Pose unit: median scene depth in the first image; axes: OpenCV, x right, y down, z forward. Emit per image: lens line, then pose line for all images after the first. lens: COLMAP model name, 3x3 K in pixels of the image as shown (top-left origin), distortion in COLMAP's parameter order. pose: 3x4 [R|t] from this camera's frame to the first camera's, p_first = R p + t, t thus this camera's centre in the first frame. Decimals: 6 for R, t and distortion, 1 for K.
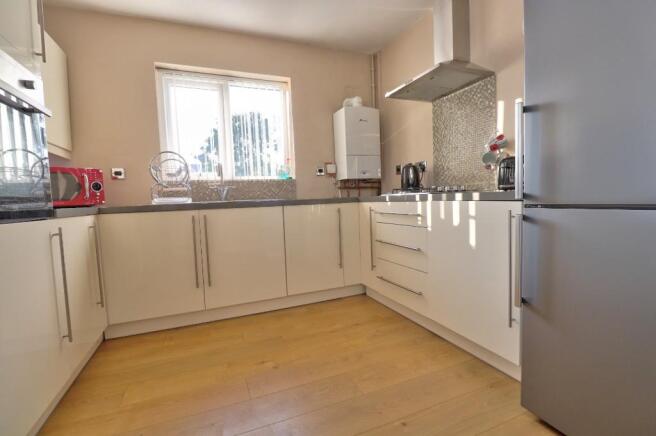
lens RADIAL K [[309.7, 0, 329.3], [0, 309.7, 218.2], [0, 0, 1]] dist [-0.019558, -0.001897]
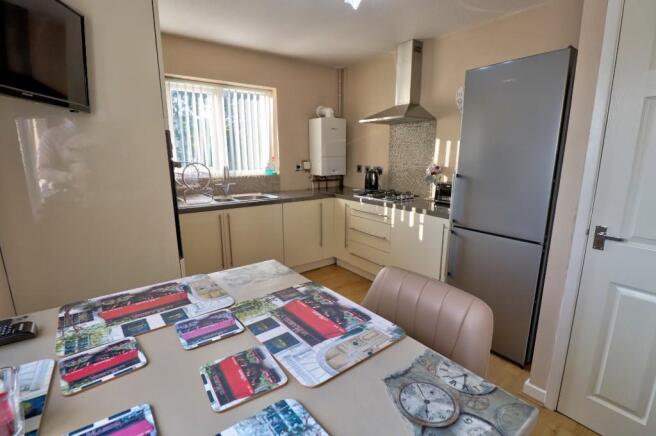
lens RADIAL K [[309.7, 0, 327.8], [0, 309.7, 217.3], [0, 0, 1]] dist [-0.019558, -0.001897]
pose [[0.970839, -0.011147, 0.239473, -0.258409], [-0.021795, 0.990678, 0.134473, -0.149278], [-0.238739, -0.135771, 0.961545, -0.292221]]
